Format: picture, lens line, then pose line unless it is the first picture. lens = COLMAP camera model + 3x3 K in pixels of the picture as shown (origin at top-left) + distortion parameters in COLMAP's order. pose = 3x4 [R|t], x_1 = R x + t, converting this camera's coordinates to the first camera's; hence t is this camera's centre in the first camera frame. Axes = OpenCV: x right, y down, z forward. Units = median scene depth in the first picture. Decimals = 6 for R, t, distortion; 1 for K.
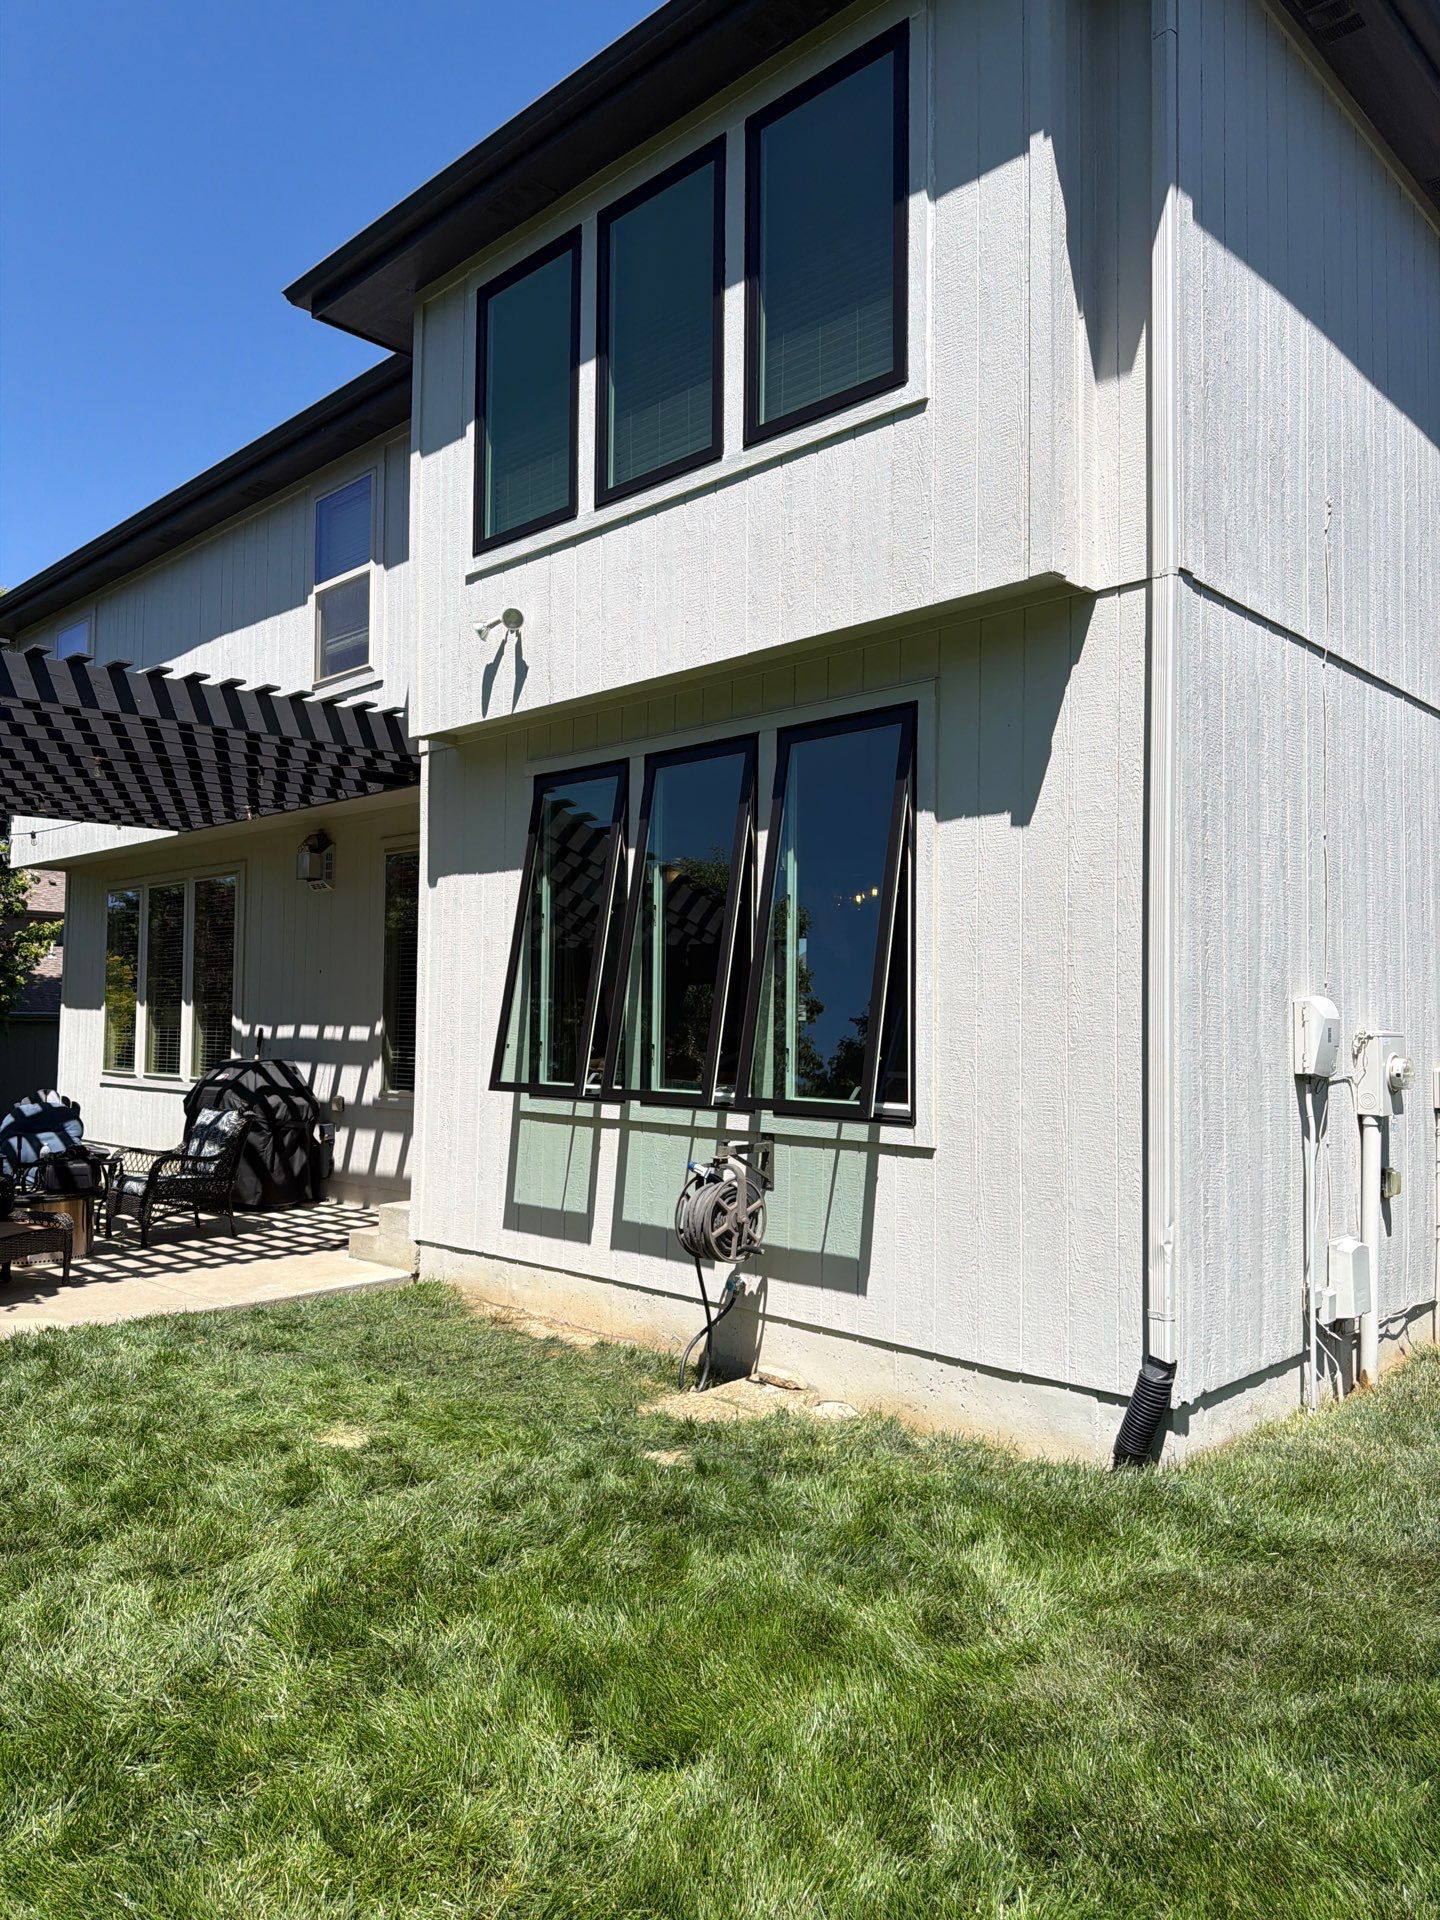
lens RADIAL K [[1363.2, 0, 720.0], [0, 1363.2, 960.0], [0, 0, 1]] dist [-0.000265, -0.000406]
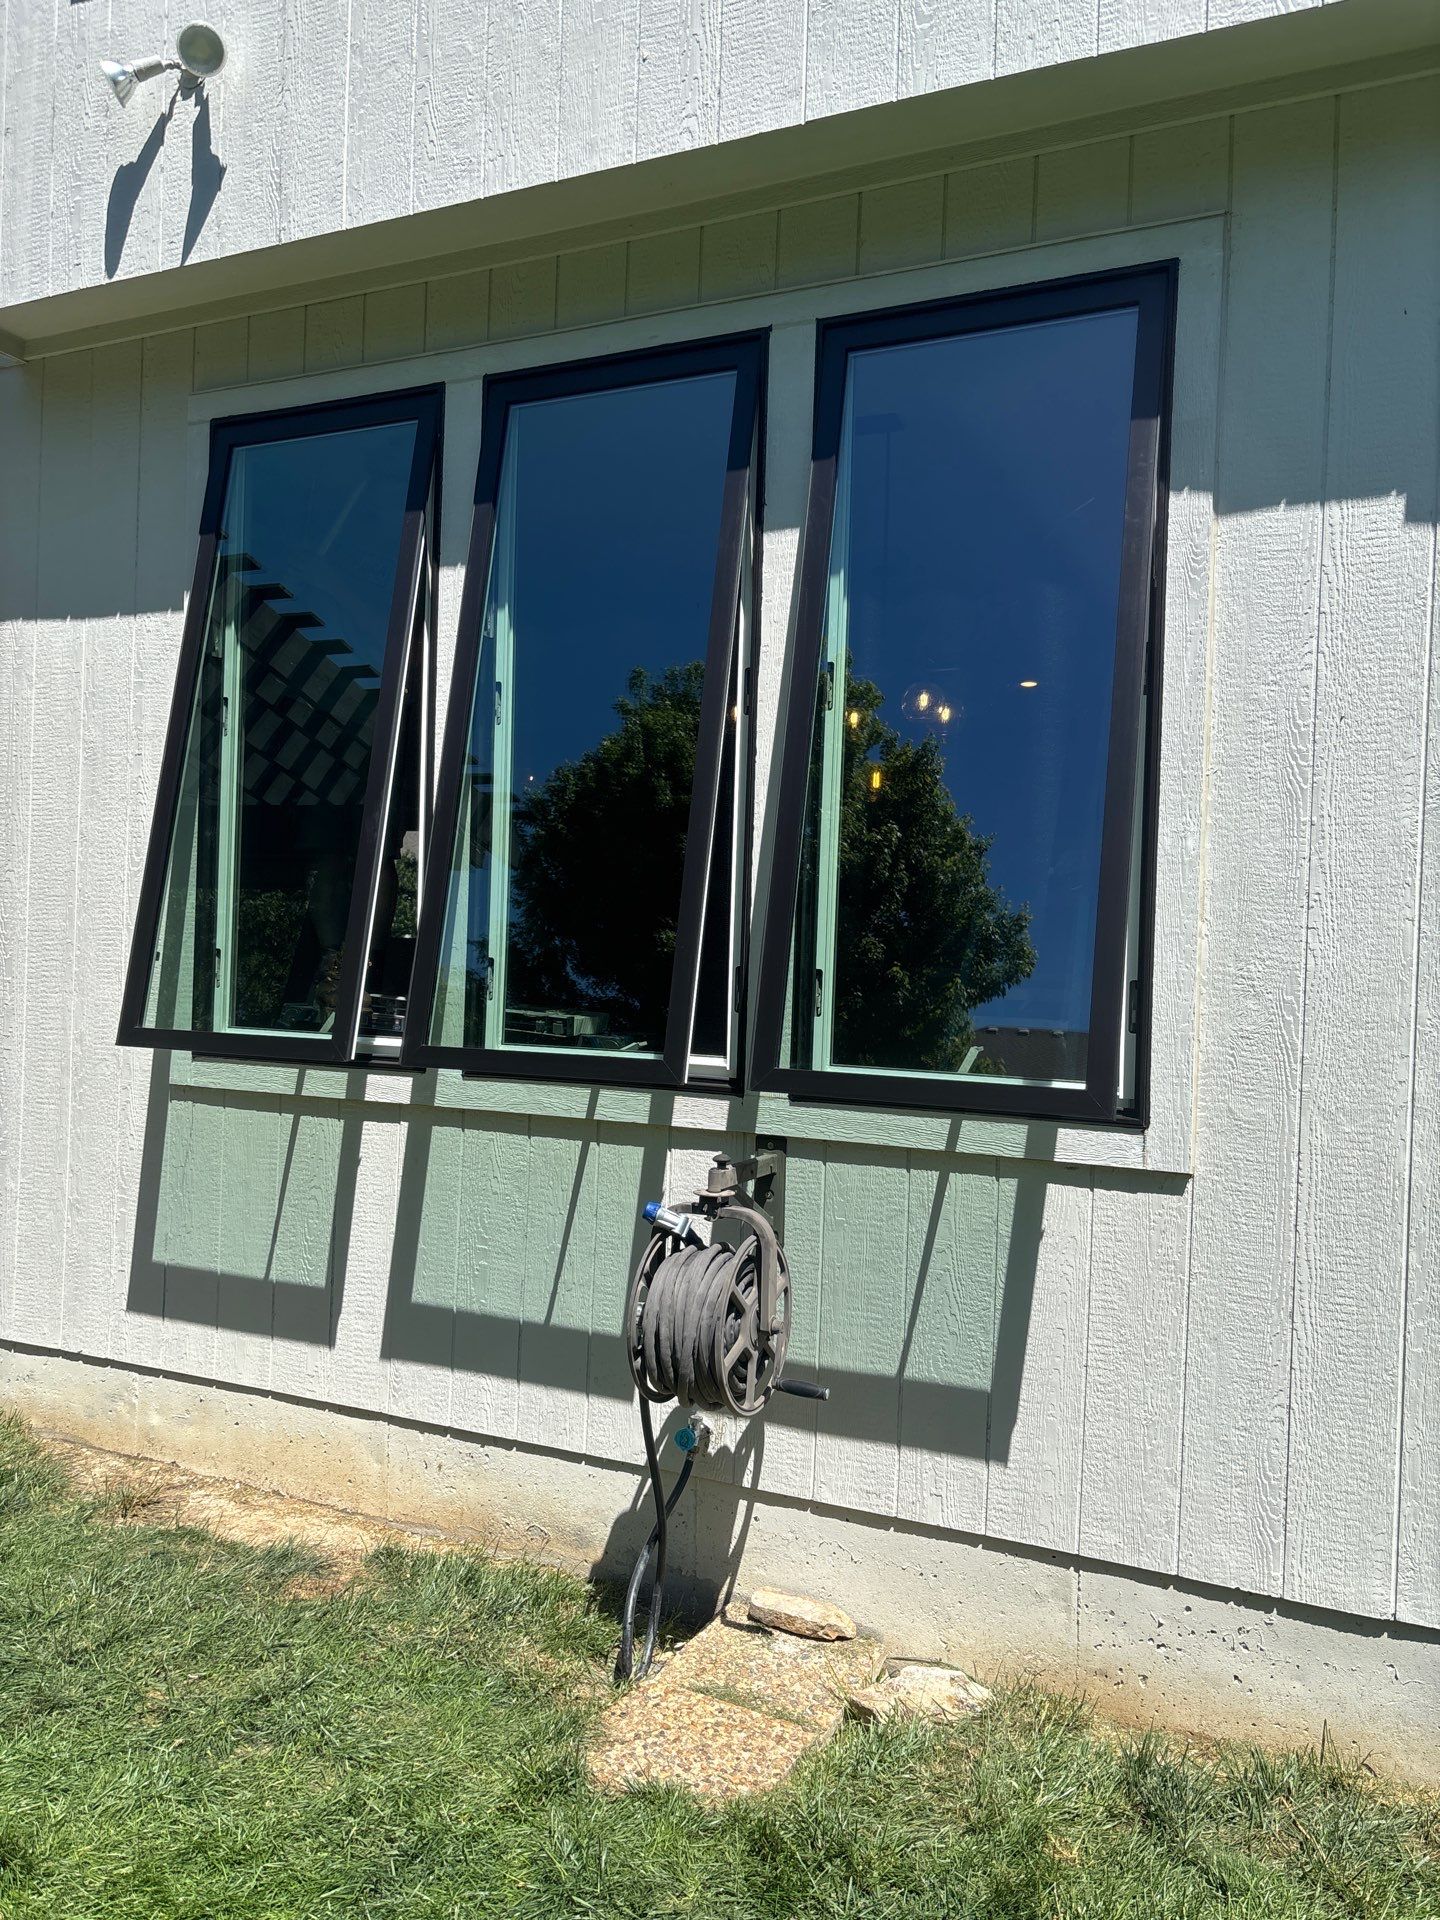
lens RADIAL K [[1439.4, 0, 719.4], [0, 1439.4, 983.0], [0, 0, 1]] dist [0.006900, -0.044529]
pose [[0.939491, 0.014926, 0.342247, -0.150282], [-0.037965, 0.997433, 0.060717, 0.035076], [-0.340462, -0.070036, 0.937646, 0.463937]]
